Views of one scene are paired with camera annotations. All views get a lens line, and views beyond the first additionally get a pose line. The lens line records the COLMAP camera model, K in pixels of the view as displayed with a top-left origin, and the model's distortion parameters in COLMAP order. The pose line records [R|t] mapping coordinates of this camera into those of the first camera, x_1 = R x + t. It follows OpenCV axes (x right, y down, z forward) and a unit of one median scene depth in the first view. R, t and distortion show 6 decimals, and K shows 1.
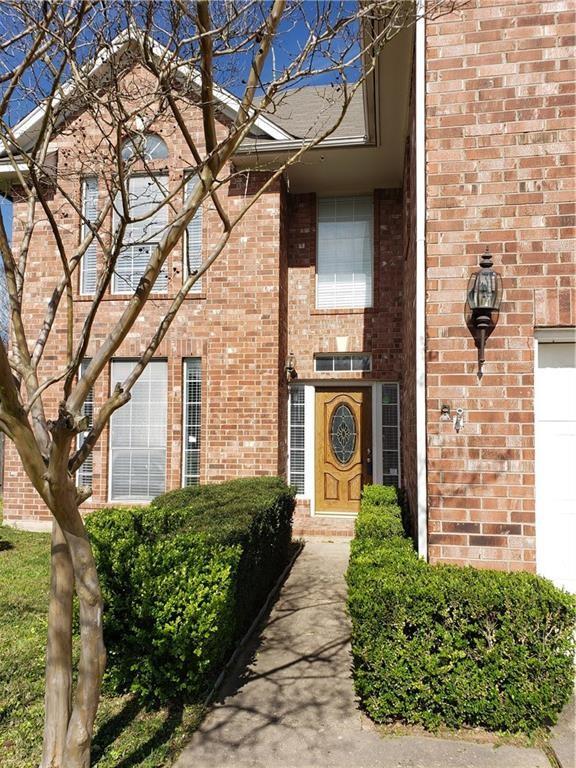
lens RADIAL K [[598.4, 0, 286.1], [0, 598.4, 394.4], [0, 0, 1]] dist [0.020573, 0.004333]
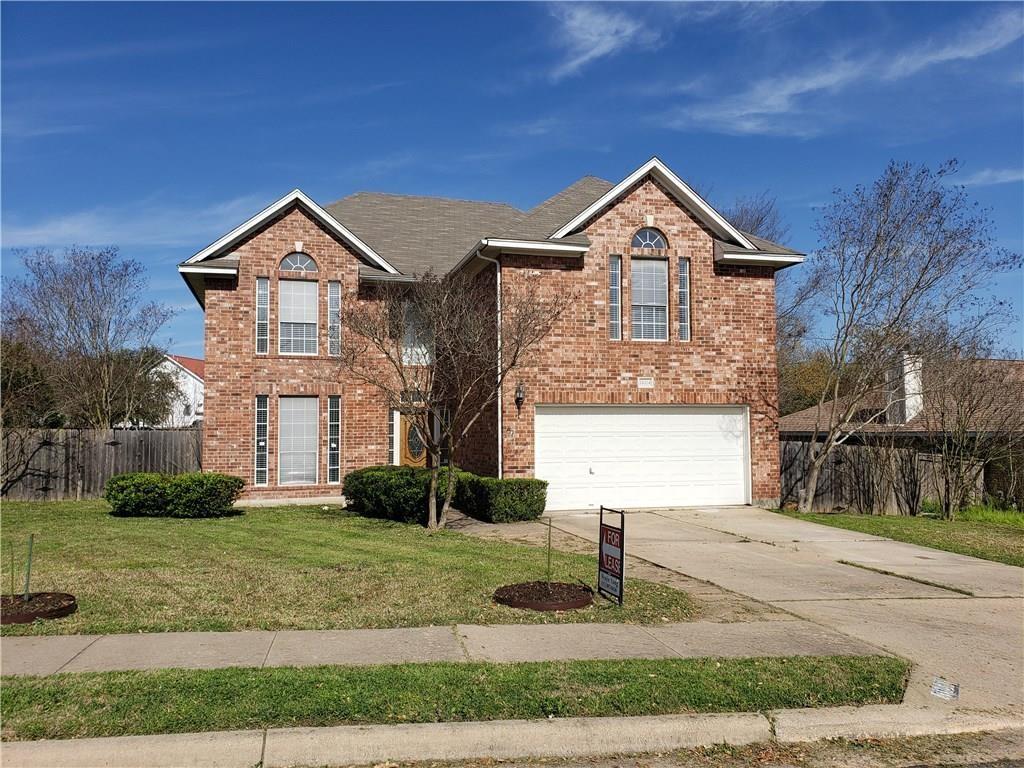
lens RADIAL K [[760.1, 0, 513.2], [0, 760.1, 397.2], [0, 0, 1]] dist [0.192786, -0.001717]
pose [[0.908950, 0.007526, 0.416836, -1.326027], [-0.009103, 0.999957, 0.001795, -0.146225], [-0.416805, -0.005426, 0.908980, -2.528715]]
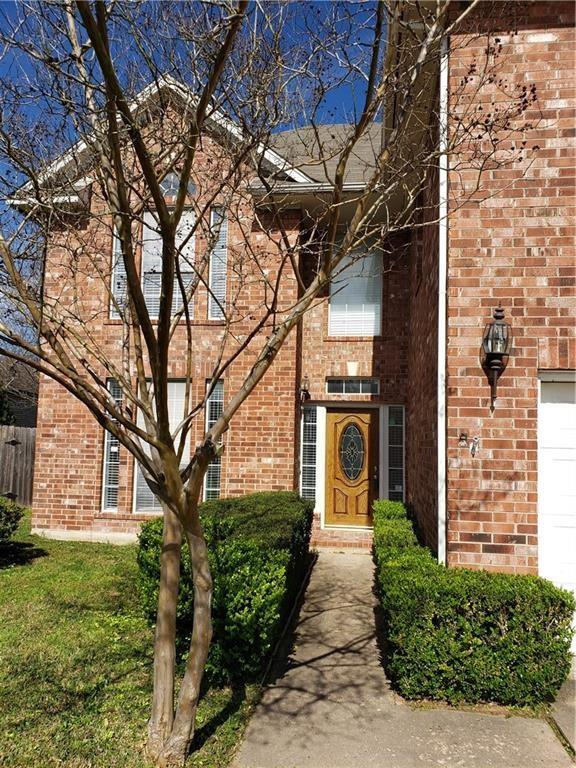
lens RADIAL K [[597.9, 0, 293.0], [0, 597.9, 395.0], [0, 0, 1]] dist [0.025968, -0.004869]
pose [[0.999406, 0.018727, 0.028930, -0.105499], [-0.018064, 0.999572, -0.023028, -0.024545], [-0.029349, 0.022492, 0.999316, -0.174608]]
